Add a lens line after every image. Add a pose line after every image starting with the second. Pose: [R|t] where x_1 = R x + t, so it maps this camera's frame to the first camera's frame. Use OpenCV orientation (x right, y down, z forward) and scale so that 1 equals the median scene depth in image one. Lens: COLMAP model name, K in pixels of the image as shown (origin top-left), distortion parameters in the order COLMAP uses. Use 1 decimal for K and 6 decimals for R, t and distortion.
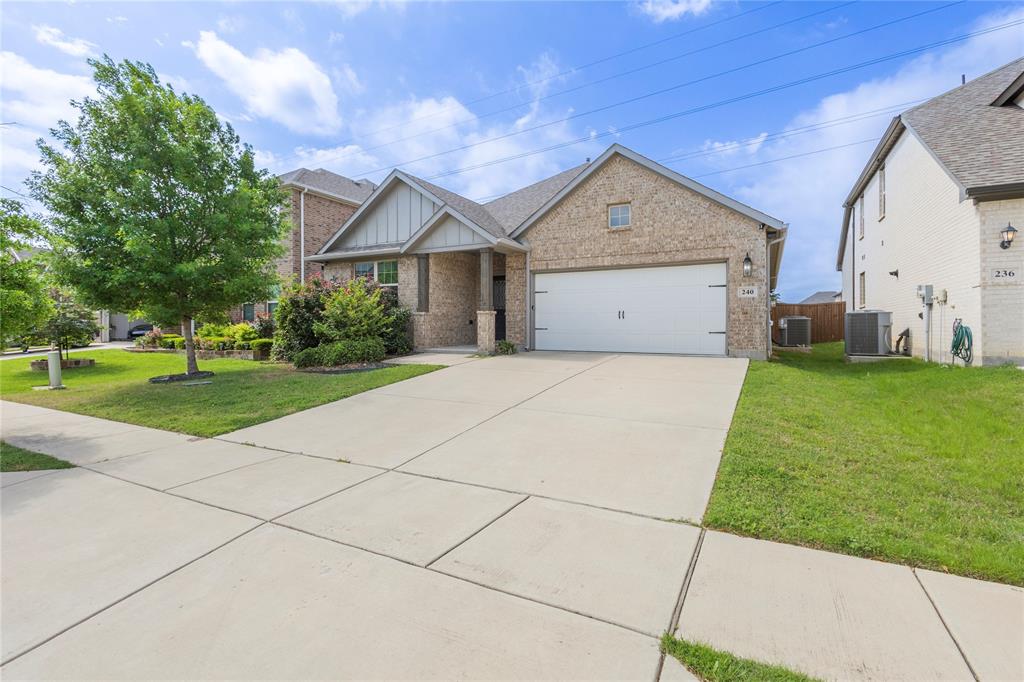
lens RADIAL K [[475.7, 0, 509.4], [0, 475.7, 338.3], [0, 0, 1]] dist [0.008187, 0.000428]
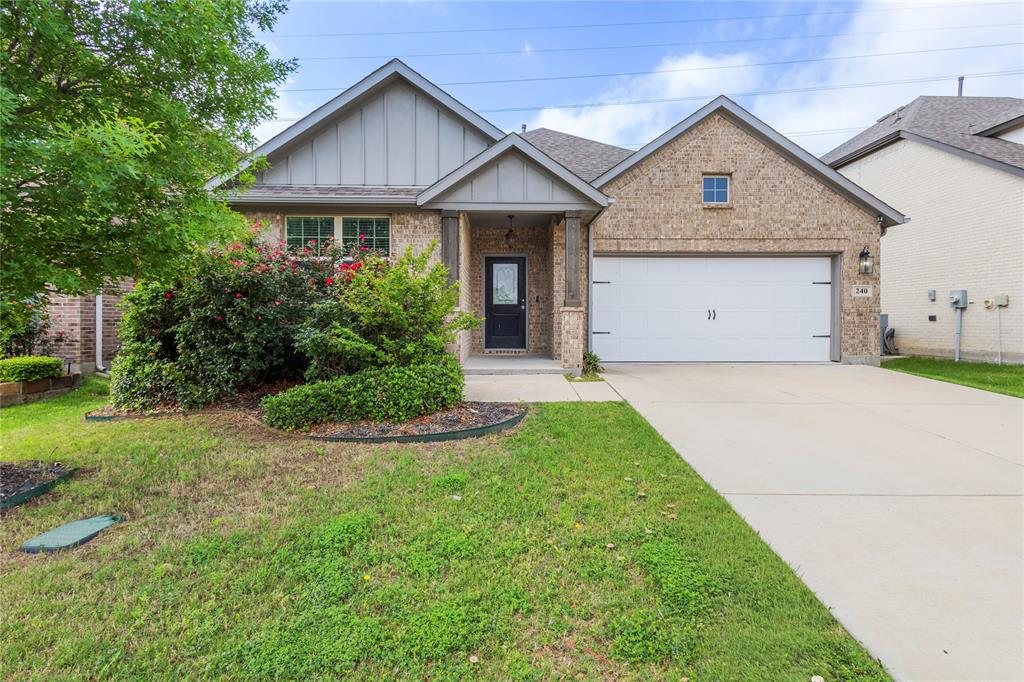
lens RADIAL K [[475.7, 0, 512.4], [0, 475.7, 333.5], [0, 0, 1]] dist [0.008187, 0.000428]
pose [[0.870363, -0.011092, 0.492285, -0.459356], [0.011860, 0.999928, 0.001560, -0.023601], [-0.492267, 0.004480, 0.870433, 0.482992]]
